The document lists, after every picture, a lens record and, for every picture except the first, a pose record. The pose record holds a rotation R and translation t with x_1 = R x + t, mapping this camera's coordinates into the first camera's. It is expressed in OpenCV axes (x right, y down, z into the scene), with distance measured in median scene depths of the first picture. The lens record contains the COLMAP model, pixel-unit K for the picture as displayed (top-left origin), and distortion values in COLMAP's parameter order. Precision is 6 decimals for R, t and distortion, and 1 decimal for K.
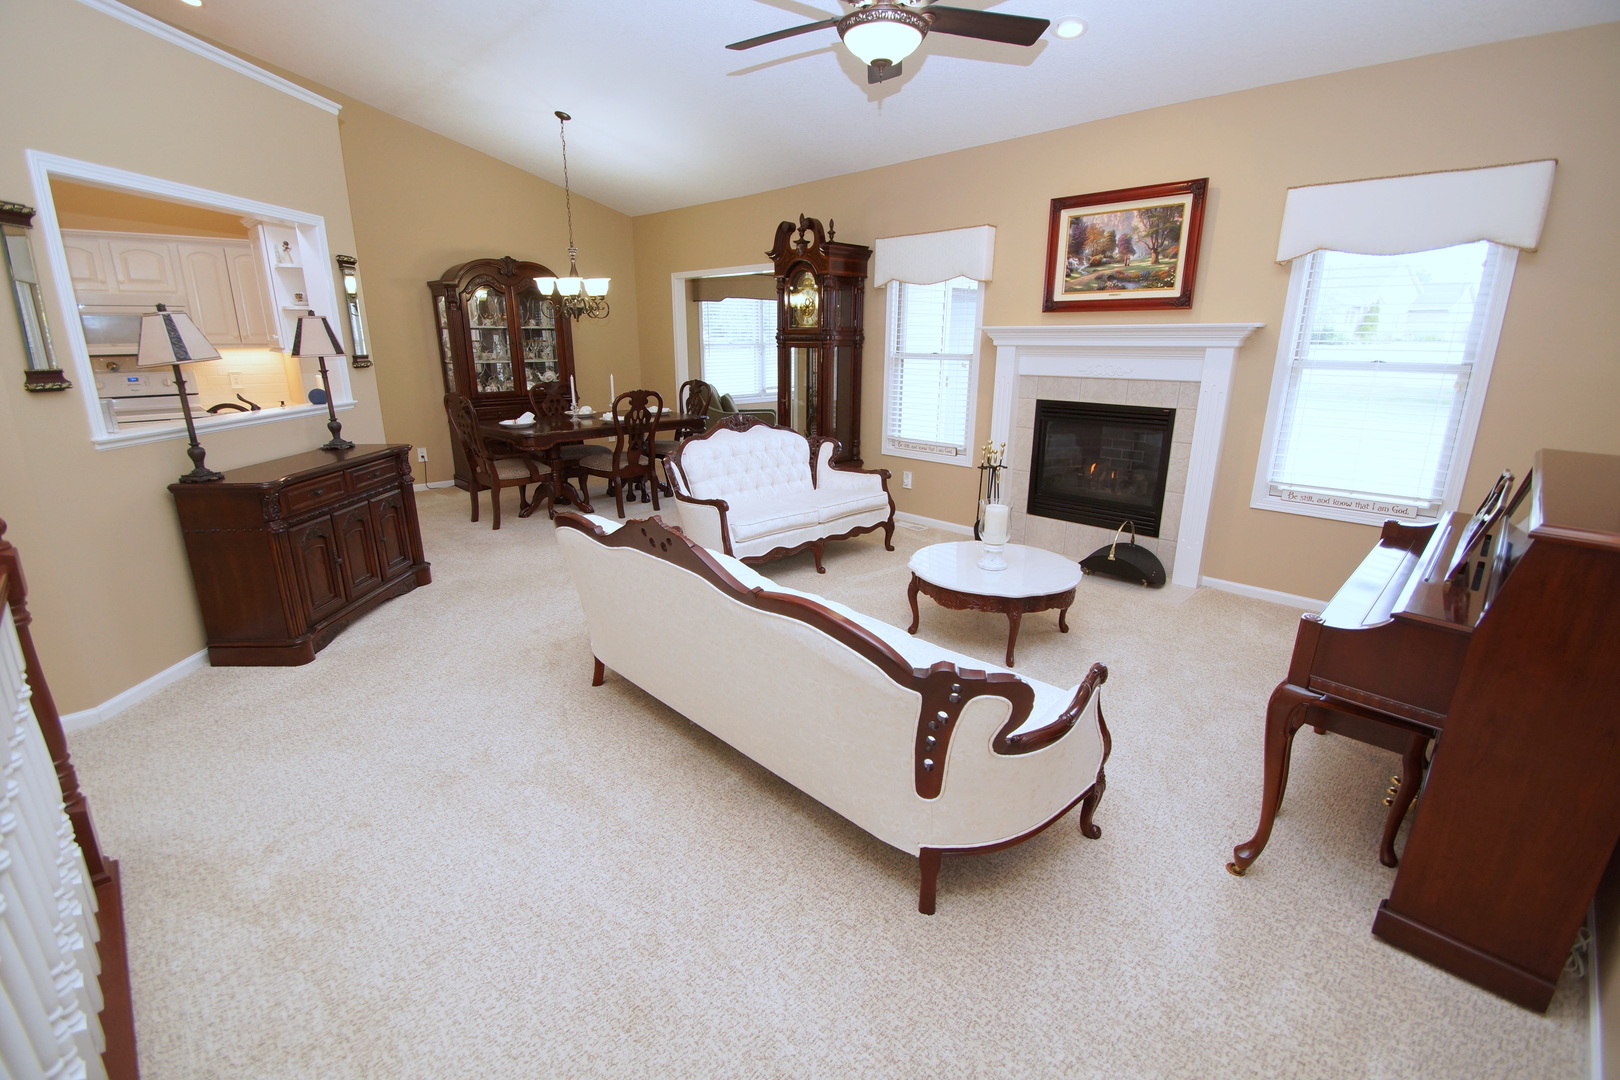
lens RADIAL K [[715.5, 0, 816.2], [0, 715.5, 547.2], [0, 0, 1]] dist [-0.000021, -0.006662]
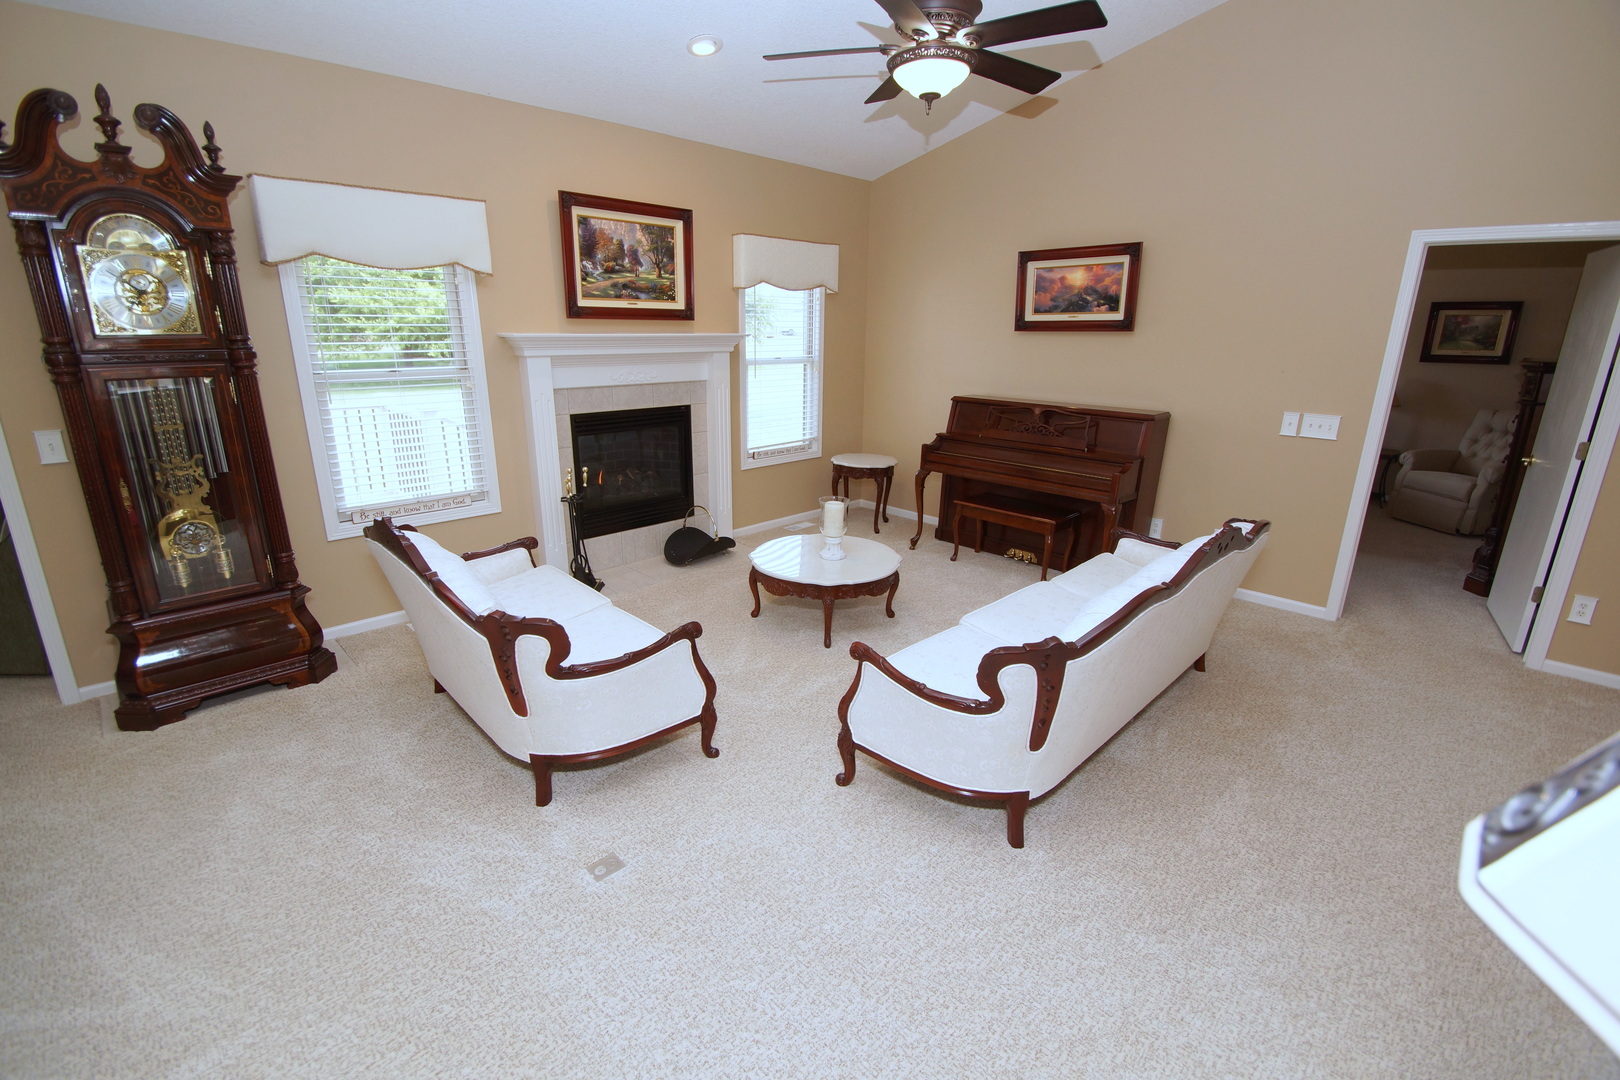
lens RADIAL K [[715.5, 0, 800.9], [0, 715.5, 539.1], [0, 0, 1]] dist [-0.000021, -0.006662]
pose [[-0.000001, -0.294222, 0.955737, -0.660235], [0.262108, 0.922323, 0.283936, -0.269463], [-0.965039, 0.250506, 0.077117, 0.772187]]
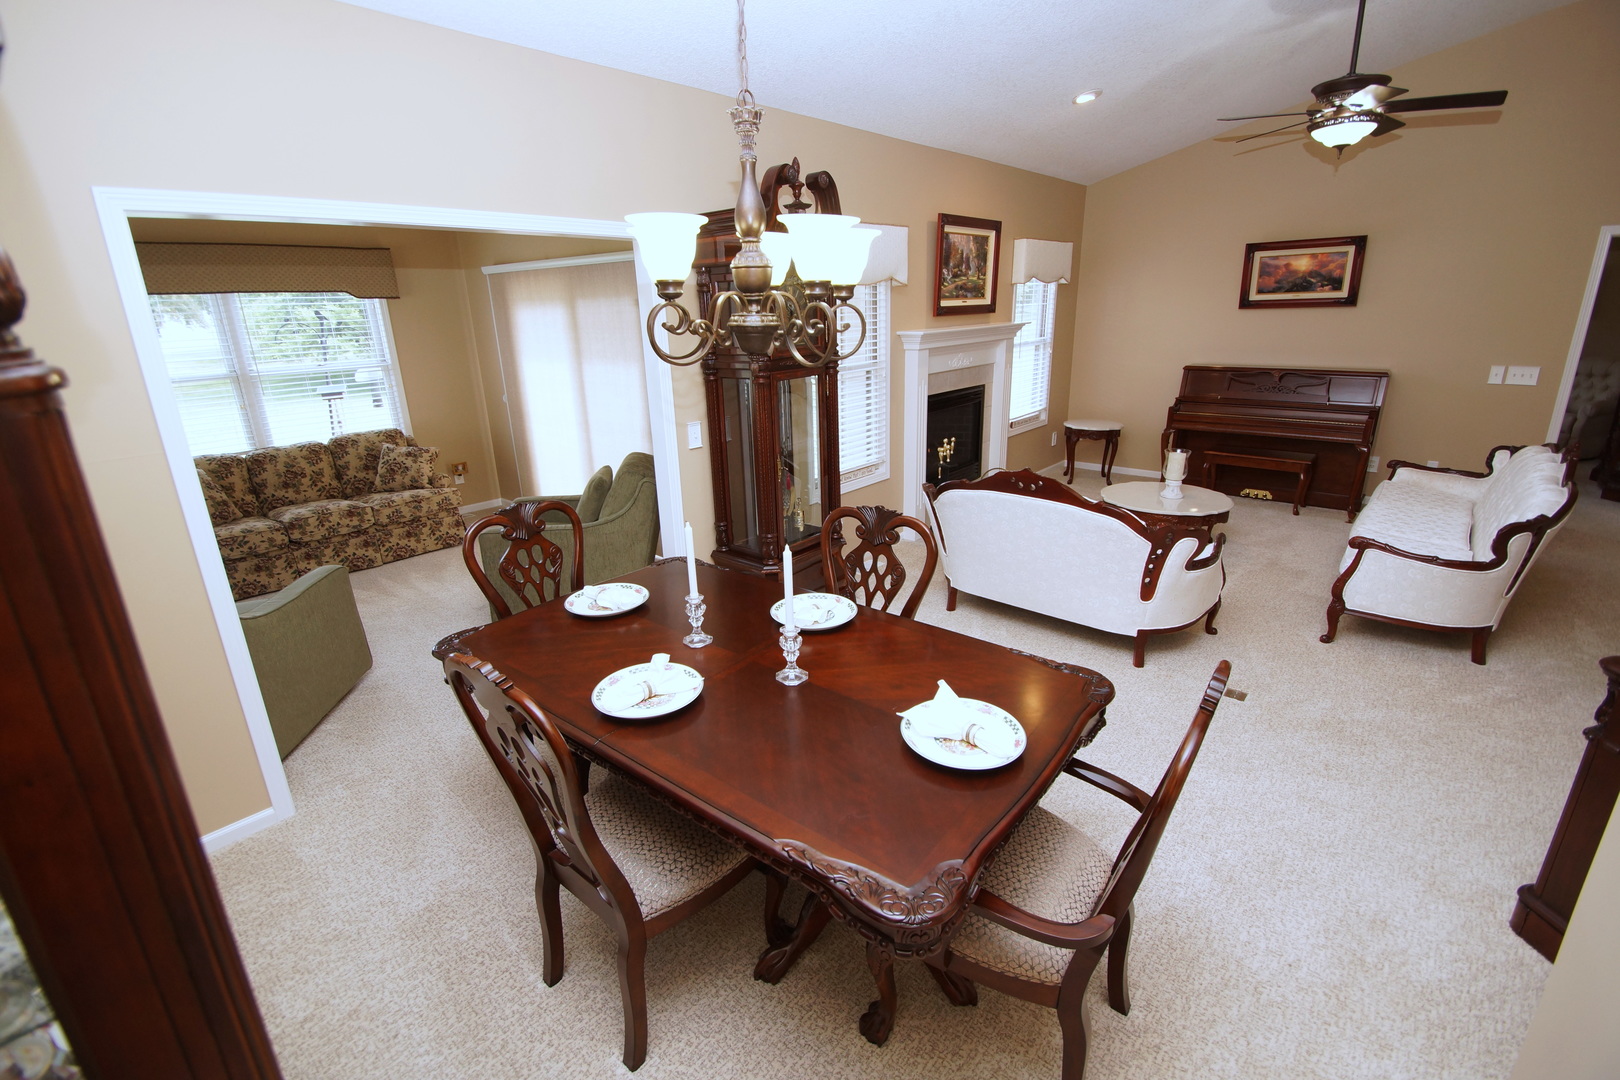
lens RADIAL K [[715.5, 0, 808.3], [0, 715.5, 538.1], [0, 0, 1]] dist [-0.000021, -0.006662]
pose [[-0.063317, -0.316505, 0.946475, -0.869134], [0.303029, 0.897506, 0.320401, -0.464615], [-0.950876, 0.307096, 0.039083, 1.334397]]
